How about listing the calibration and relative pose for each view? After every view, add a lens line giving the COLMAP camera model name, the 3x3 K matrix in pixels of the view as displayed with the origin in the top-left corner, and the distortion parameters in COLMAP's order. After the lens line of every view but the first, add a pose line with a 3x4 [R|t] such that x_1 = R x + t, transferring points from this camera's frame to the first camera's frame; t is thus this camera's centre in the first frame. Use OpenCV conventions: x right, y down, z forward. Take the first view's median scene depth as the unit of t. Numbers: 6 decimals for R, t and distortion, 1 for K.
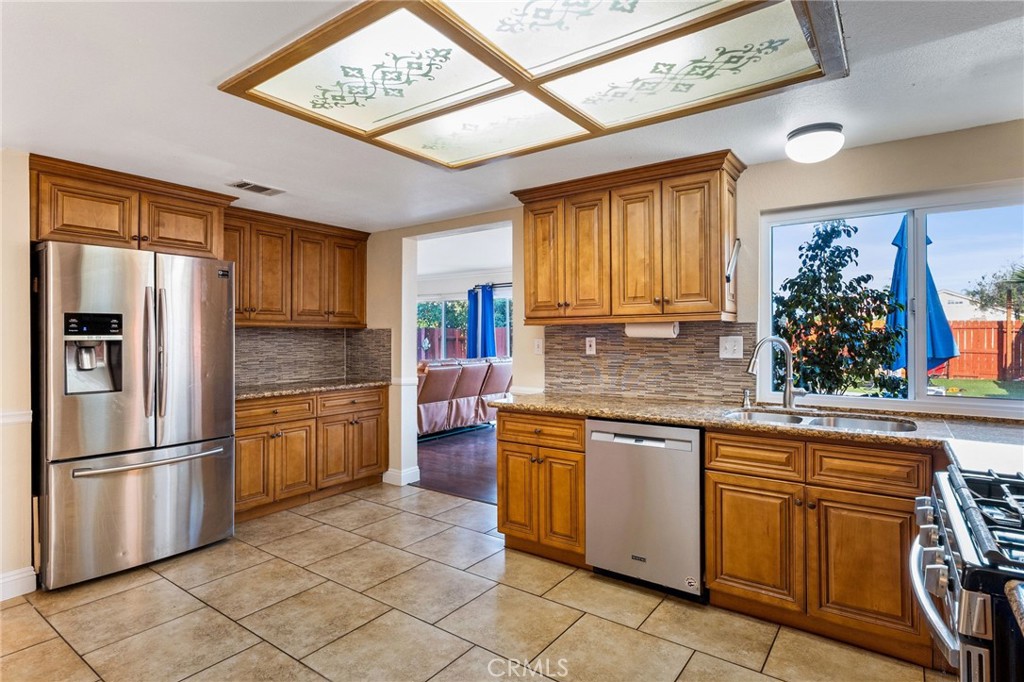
lens RADIAL K [[531.8, 0, 508.8], [0, 531.8, 334.6], [0, 0, 1]] dist [0.000713, 0.000177]
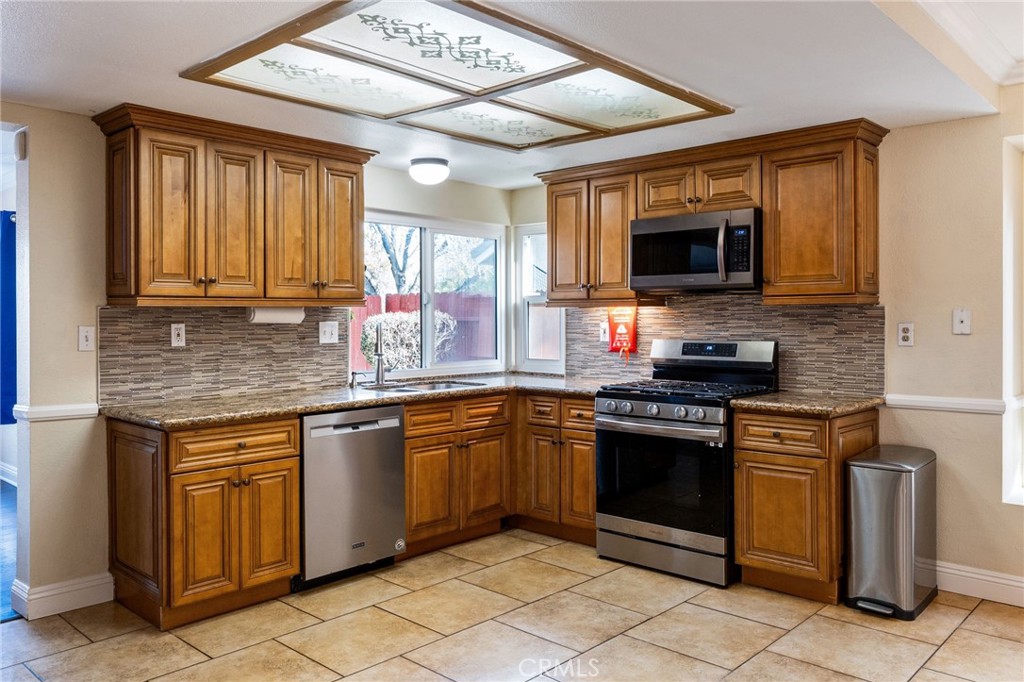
lens RADIAL K [[779.6, 0, 507.7], [0, 779.6, 316.8], [0, 0, 1]] dist [0.000752, 0.000337]
pose [[0.121996, 0.002695, 0.992527, -1.024167], [-0.001205, 0.999996, -0.002568, -0.002492], [-0.992530, -0.000883, 0.121999, 0.477872]]
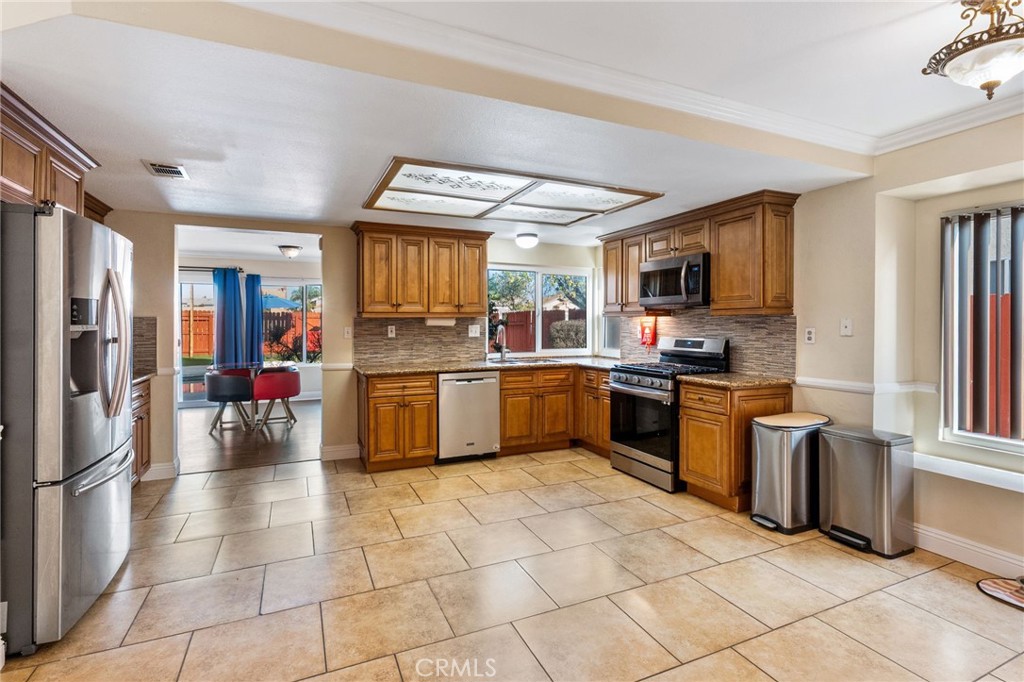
lens RADIAL K [[479.2, 0, 508.4], [0, 479.2, 324.7], [0, 0, 1]] dist [0.000178, 0.000373]
pose [[0.496370, -0.000400, 0.868111, -1.009363], [-0.004130, 0.999987, 0.002822, -0.003810], [-0.868101, -0.004986, 0.496362, 0.043755]]
